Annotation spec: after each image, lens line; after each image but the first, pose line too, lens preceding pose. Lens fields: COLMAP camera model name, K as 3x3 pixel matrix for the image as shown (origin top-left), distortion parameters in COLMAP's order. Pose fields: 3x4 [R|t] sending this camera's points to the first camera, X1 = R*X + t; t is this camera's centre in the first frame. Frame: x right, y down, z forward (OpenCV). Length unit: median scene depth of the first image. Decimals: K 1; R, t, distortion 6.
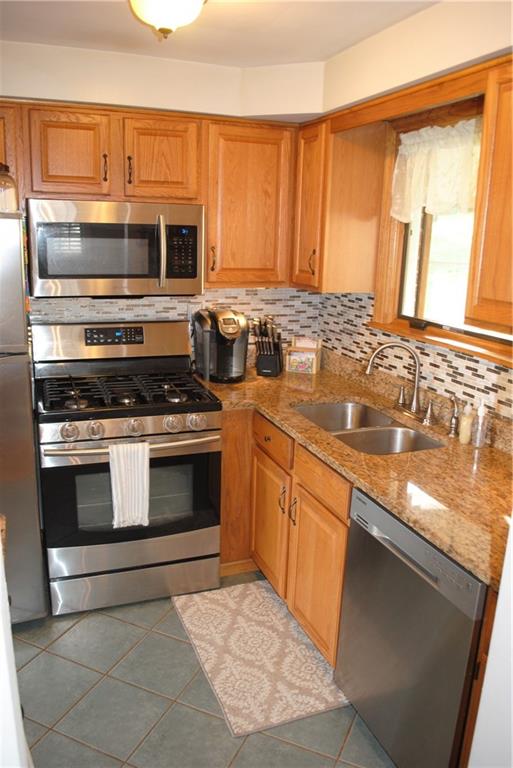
lens RADIAL K [[592.4, 0, 256.5], [0, 592.4, 384.0], [0, 0, 1]] dist [-0.069329, 0.005068]
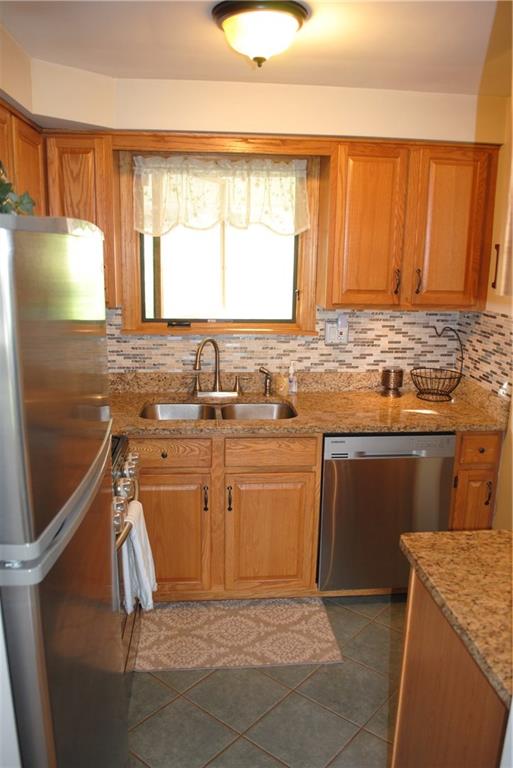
lens RADIAL K [[600.8, 0, 256.5], [0, 600.8, 384.0], [0, 0, 1]] dist [-0.051279, 0.000616]
pose [[0.305552, -0.241000, 0.921172, -0.963466], [0.230152, 0.957446, 0.174149, -0.188342], [-0.923942, 0.158798, 0.348016, 0.549633]]
